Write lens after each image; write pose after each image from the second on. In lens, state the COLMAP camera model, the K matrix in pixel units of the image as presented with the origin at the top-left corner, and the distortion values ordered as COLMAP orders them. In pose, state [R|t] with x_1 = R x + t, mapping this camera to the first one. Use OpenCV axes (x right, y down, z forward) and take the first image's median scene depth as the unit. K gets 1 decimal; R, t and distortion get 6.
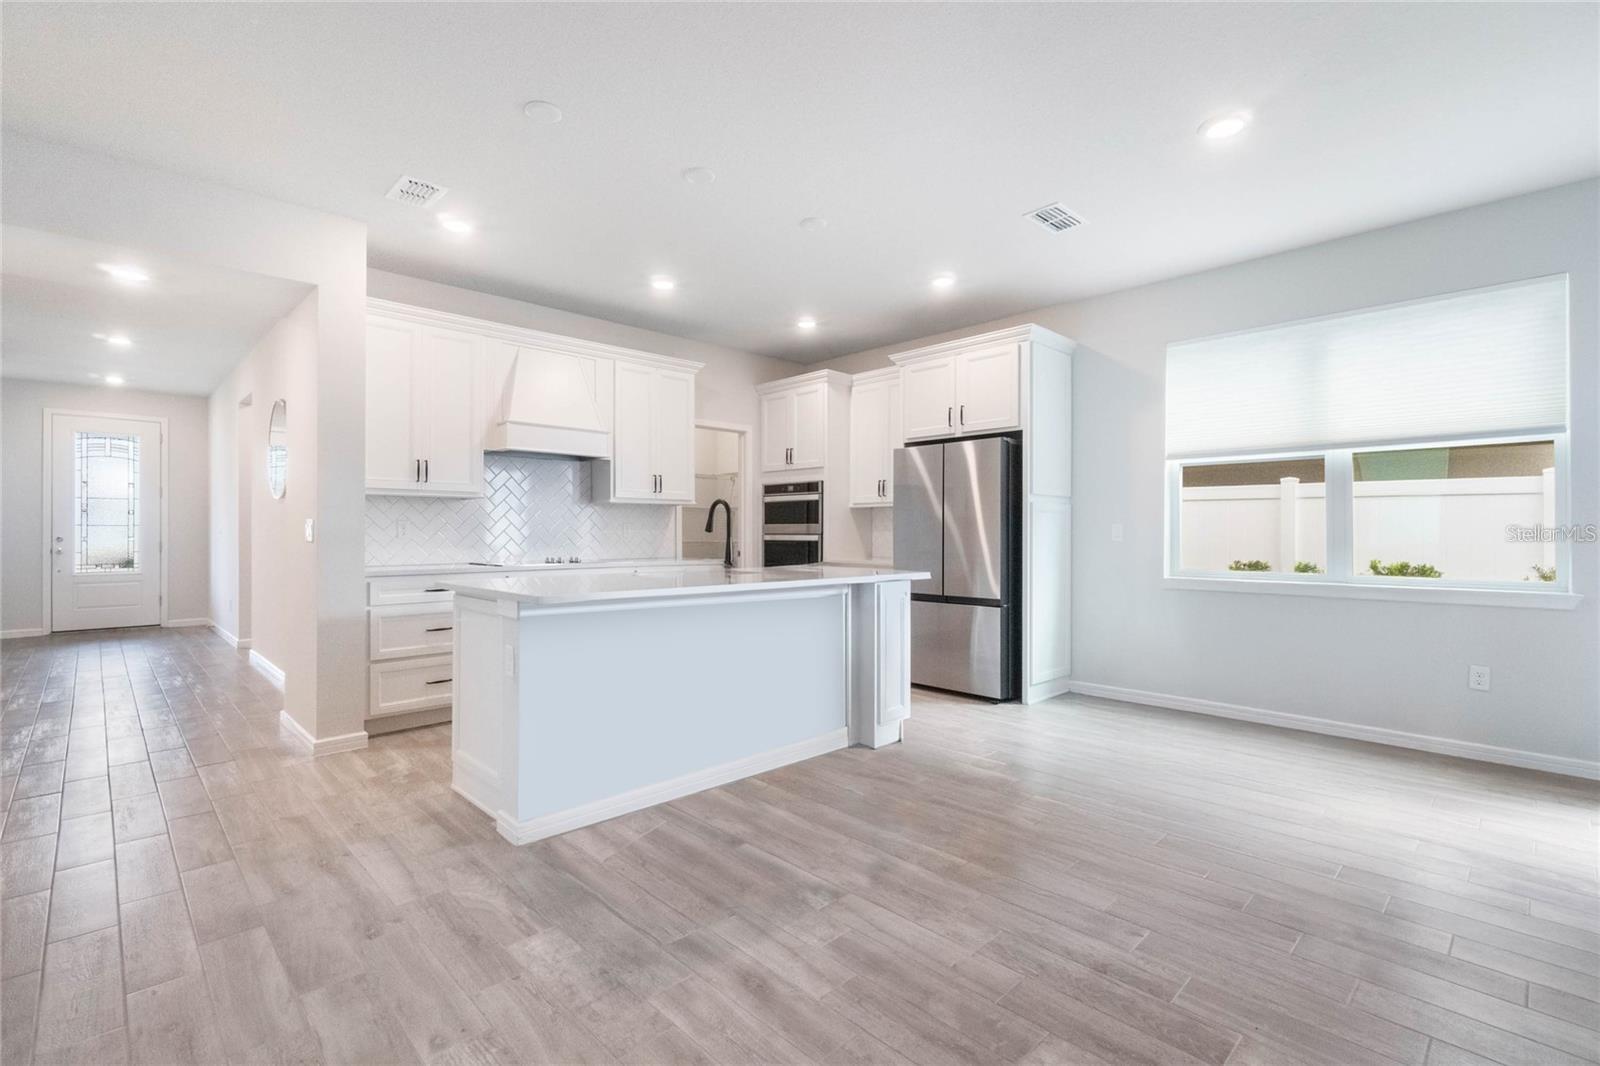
lens RADIAL K [[732.9, 0, 800.0], [0, 732.9, 533.0], [0, 0, 1]] dist [0.000192, -0.000201]
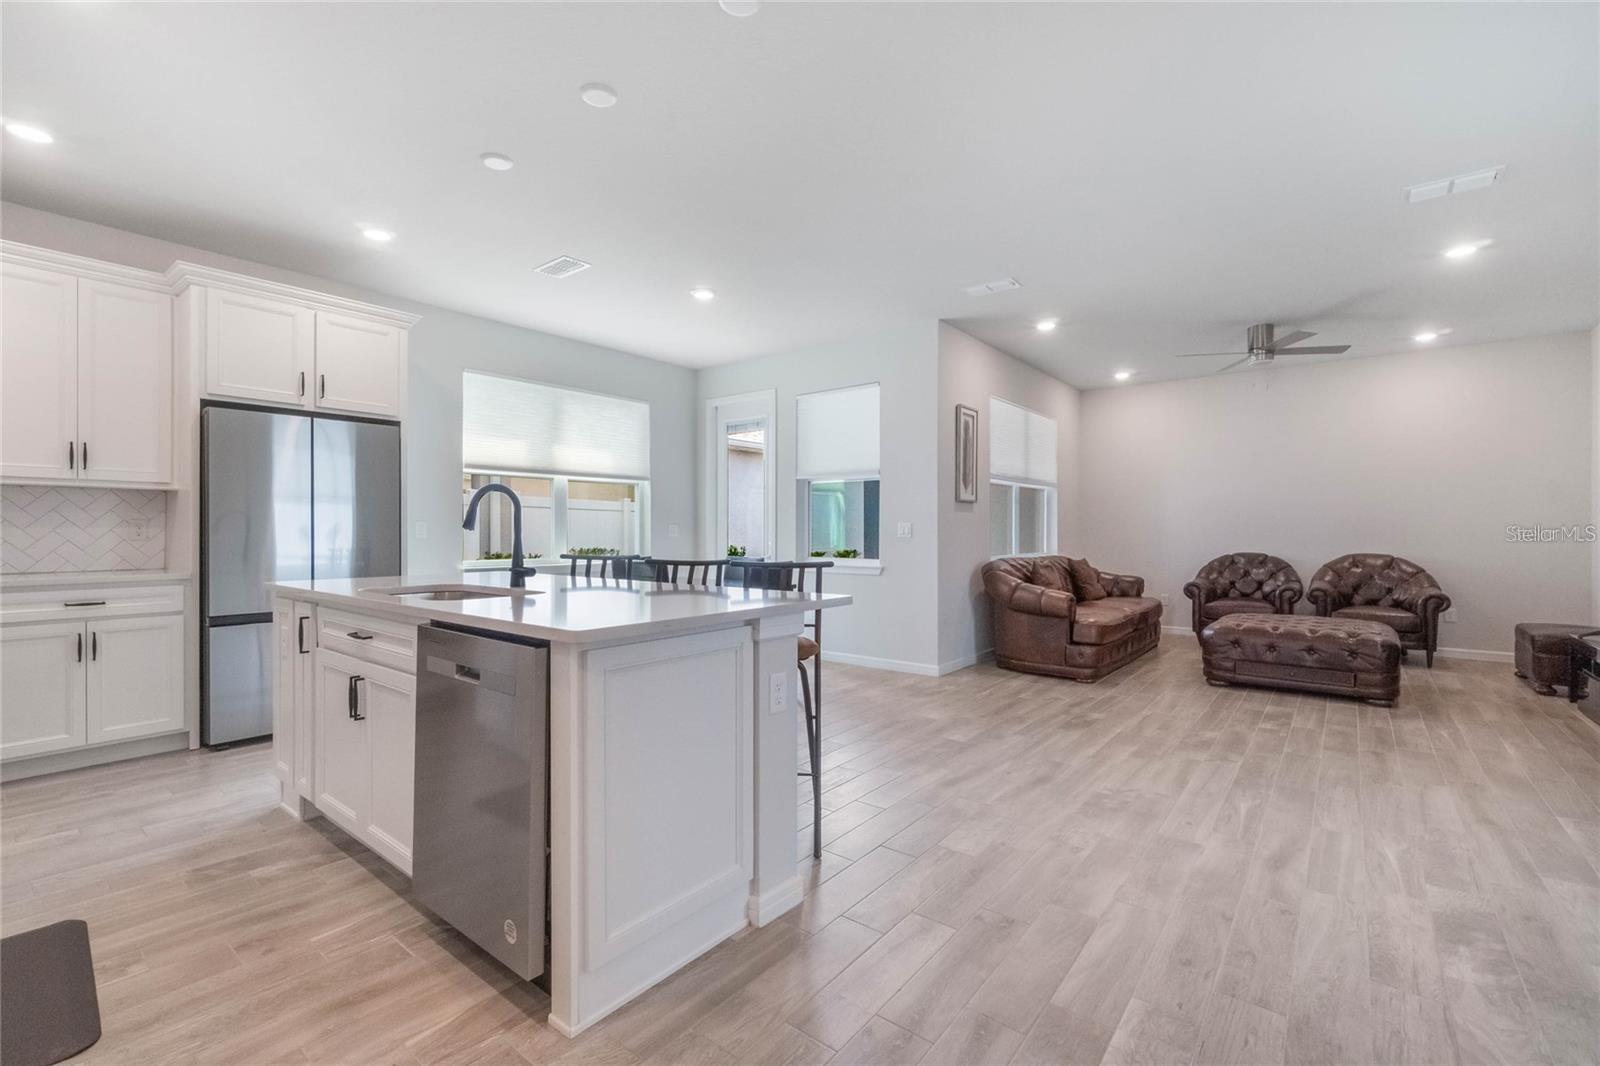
lens RADIAL K [[694.1, 0, 789.6], [0, 694.1, 533.0], [0, 0, 1]] dist [-0.001046, -0.000380]
pose [[-0.124566, -0.003808, 0.992204, -0.570375], [-0.002845, 0.999990, 0.003481, -0.001263], [-0.992207, -0.002389, -0.124576, 0.538152]]
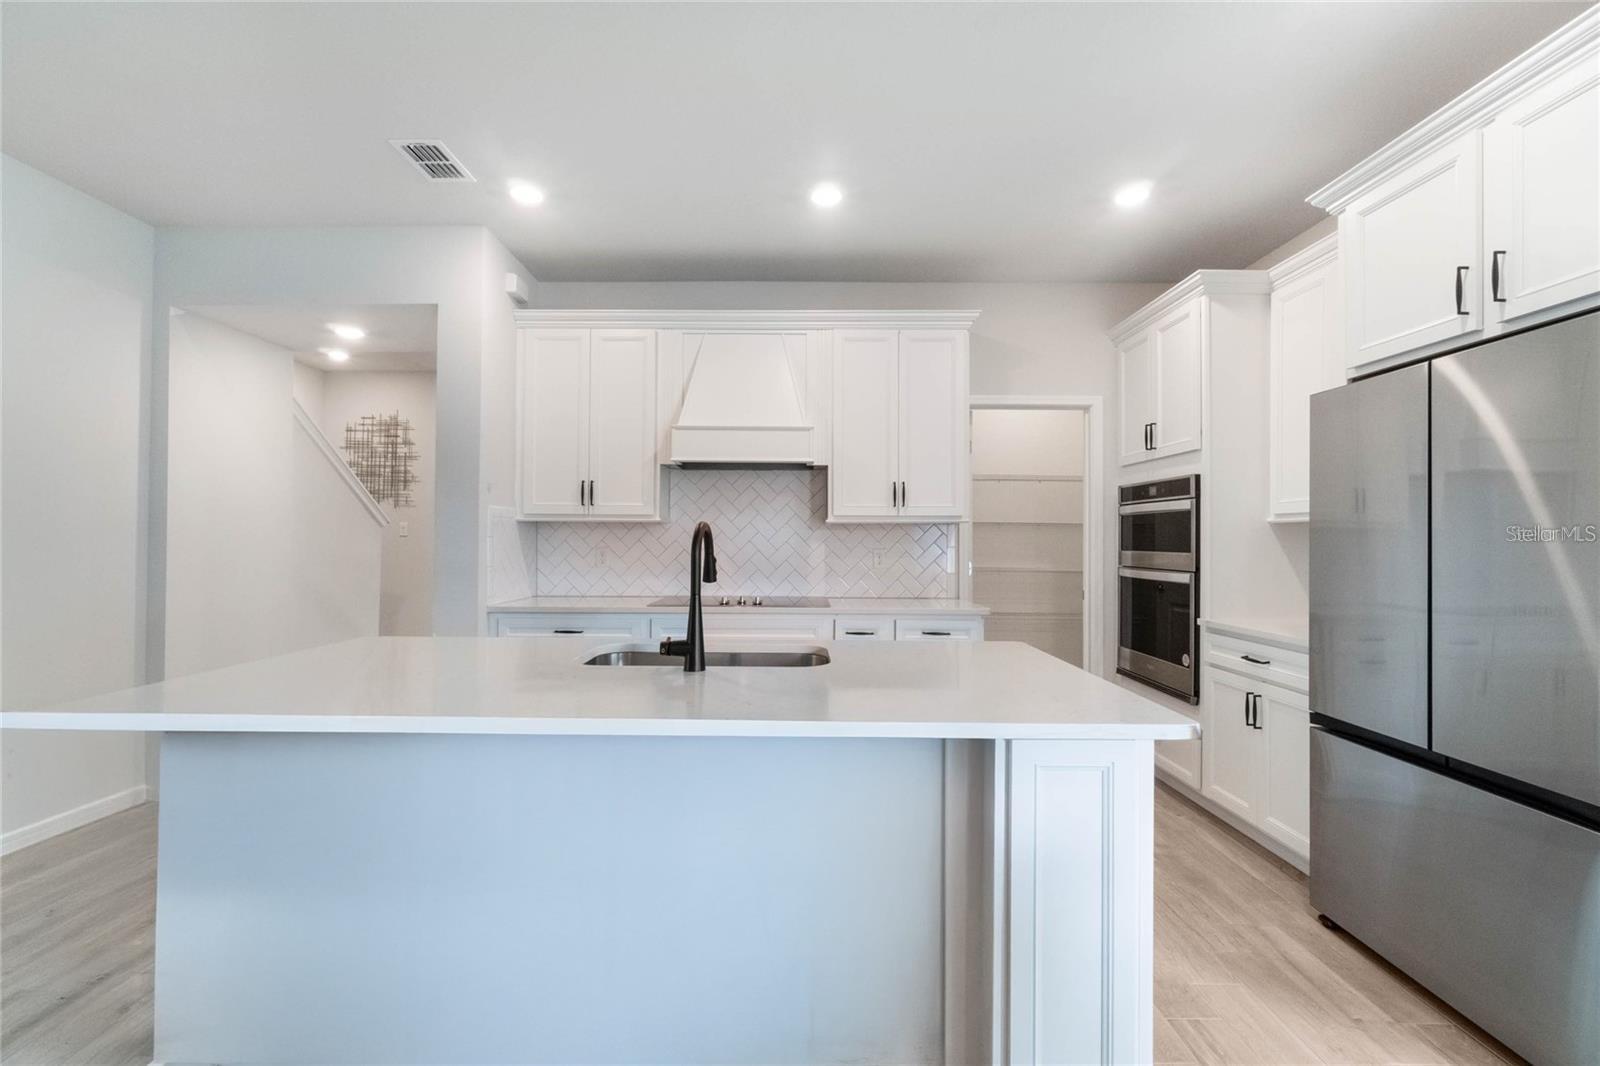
lens RADIAL K [[694.1, 0, 789.6], [0, 694.1, 533.0], [0, 0, 1]] dist [-0.001046, -0.000380]
pose [[0.712535, -0.006629, -0.701606, 0.196758], [-0.004111, 0.999899, -0.013623, -0.021155], [0.701625, 0.012591, 0.712435, 0.460545]]
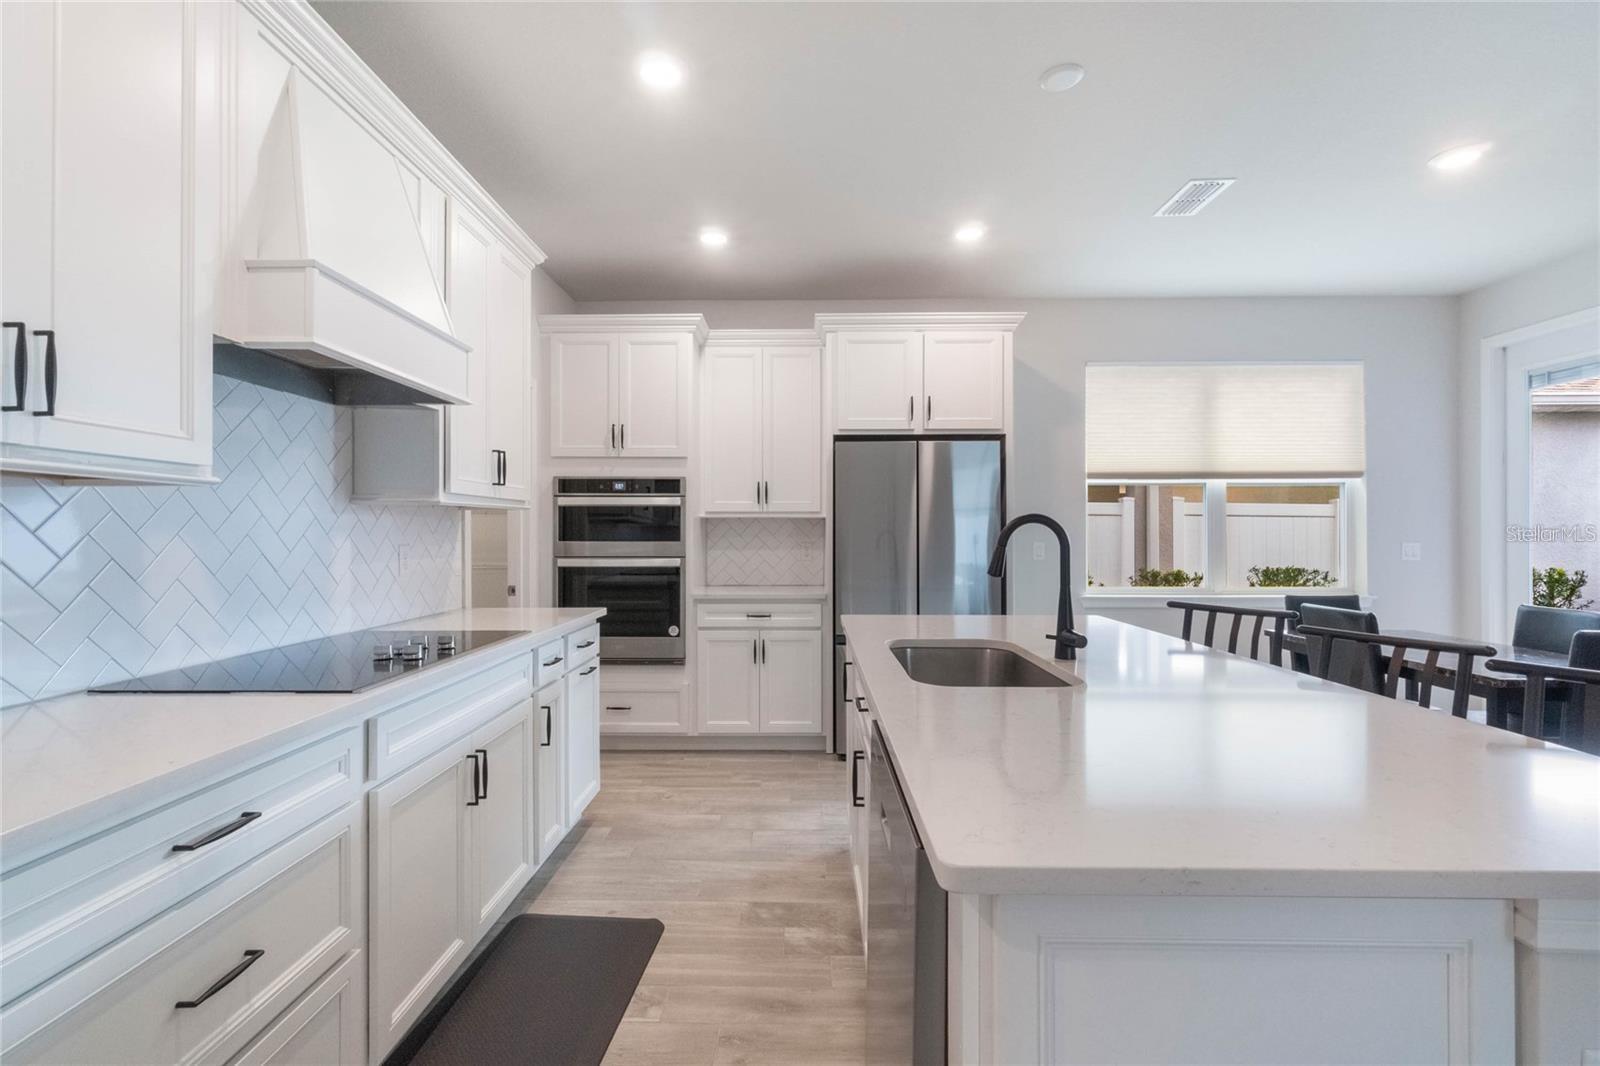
lens RADIAL K [[715.8, 0, 802.2], [0, 715.8, 531.0], [0, 0, 1]] dist [0.006362, -0.000078]
pose [[0.700592, 0.000339, 0.713562, -0.404881], [0.000040, 1.000000, -0.000514, -0.024039], [-0.713562, 0.000388, 0.700592, 0.511676]]
